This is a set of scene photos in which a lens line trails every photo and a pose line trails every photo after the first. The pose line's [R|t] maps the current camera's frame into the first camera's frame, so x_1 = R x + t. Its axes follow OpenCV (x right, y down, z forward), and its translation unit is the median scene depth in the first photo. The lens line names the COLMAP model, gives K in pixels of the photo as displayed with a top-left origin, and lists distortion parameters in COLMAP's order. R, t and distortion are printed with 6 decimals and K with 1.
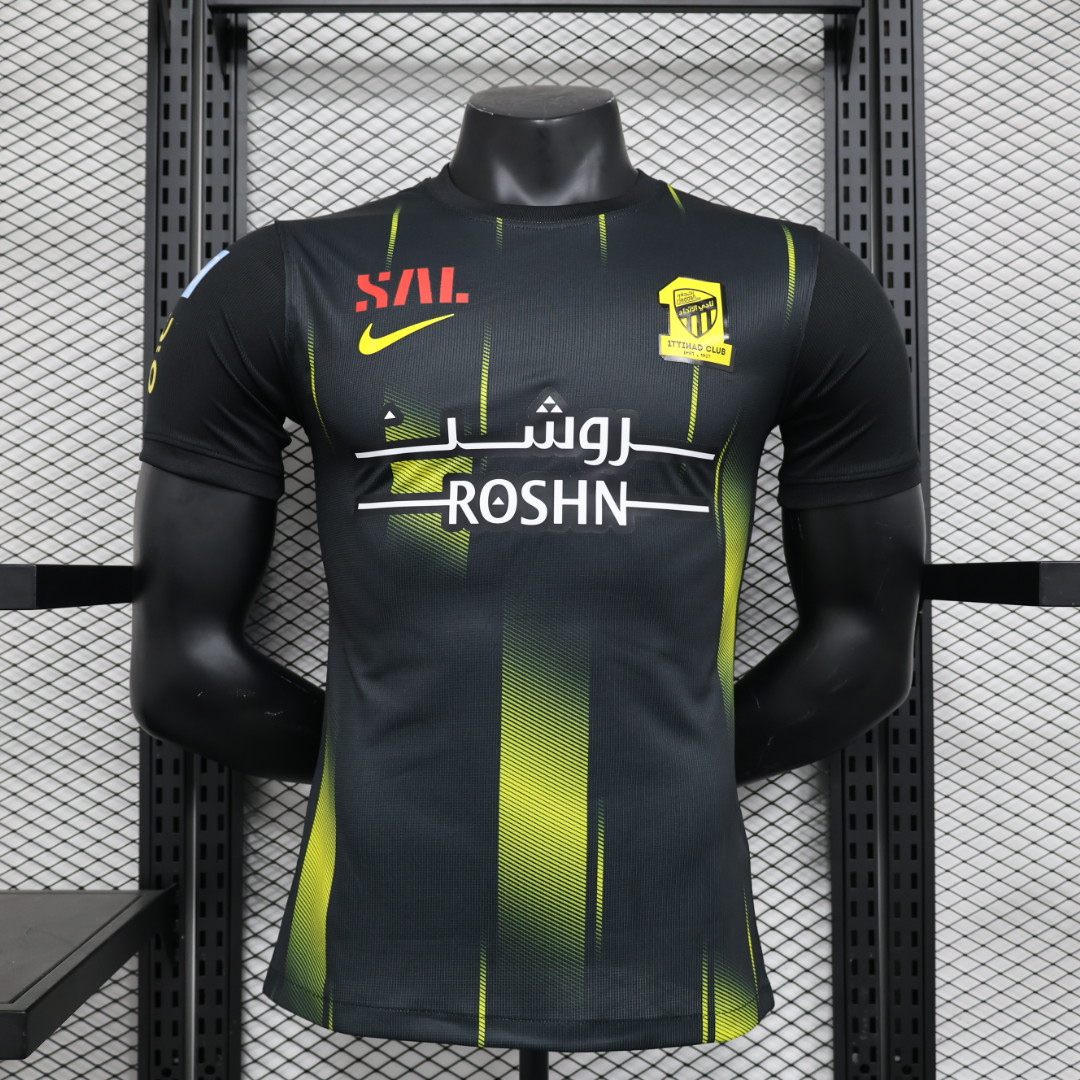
lens RADIAL K [[1295.8, 0, 534.5], [0, 1295.8, 545.4], [0, 0, 1]] dist [-0.005698, 0.000000]
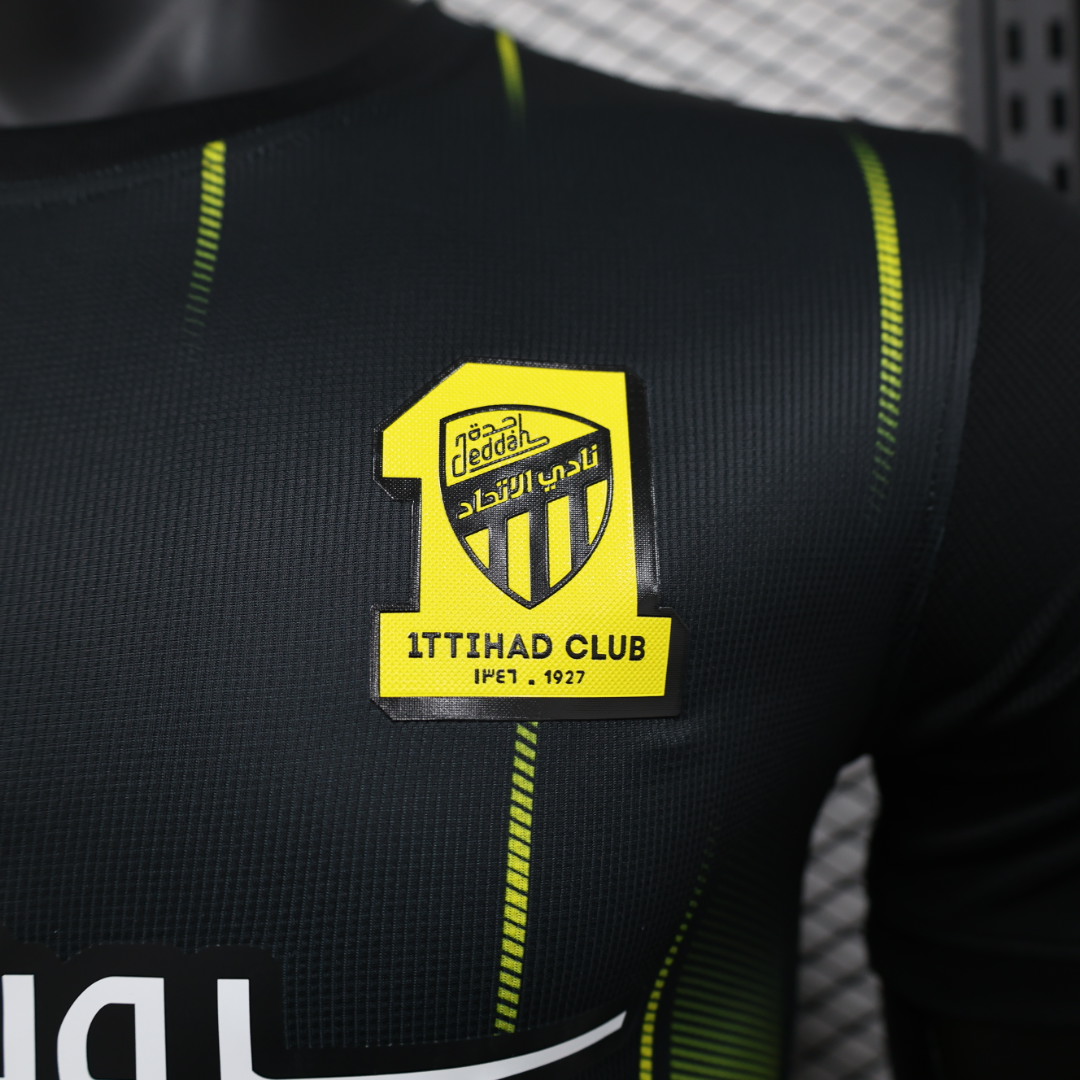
lens RADIAL K [[1295.8, 0, 544.2], [0, 1295.8, 539.7], [0, 0, 1]] dist [-0.005698, 0.000000]
pose [[0.997104, -0.046200, -0.060410, 0.143093], [0.049555, 0.997241, 0.055263, -0.185757], [0.057690, -0.058096, 0.996643, 0.735176]]
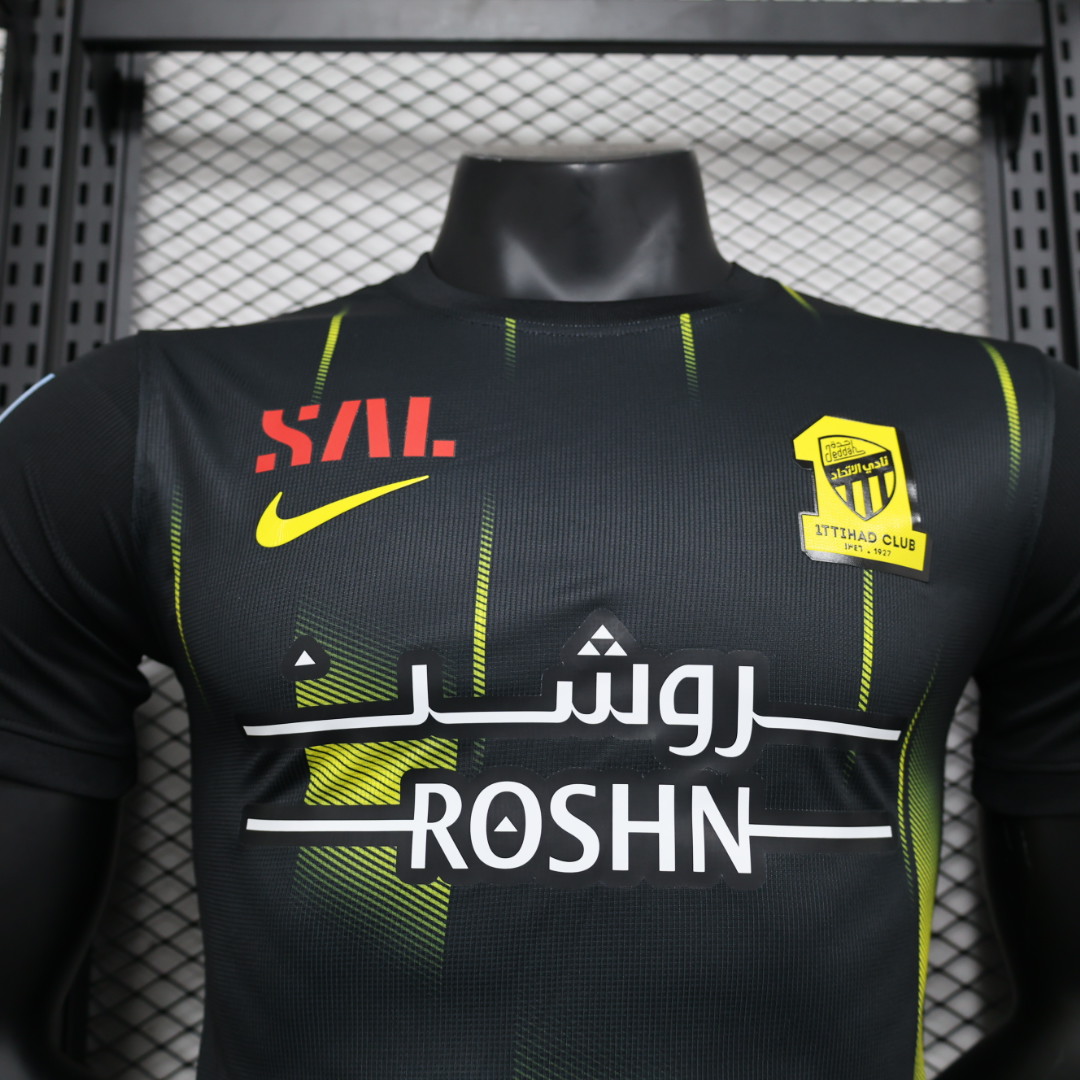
lens RADIAL K [[1295.8, 0, 536.8], [0, 1295.8, 544.3], [0, 0, 1]] dist [-0.005698, 0.000000]
pose [[0.999988, 0.004514, 0.001838, -0.016270], [-0.004176, 0.987991, -0.154458, -0.063018], [-0.002513, 0.154448, 0.987998, 0.448456]]
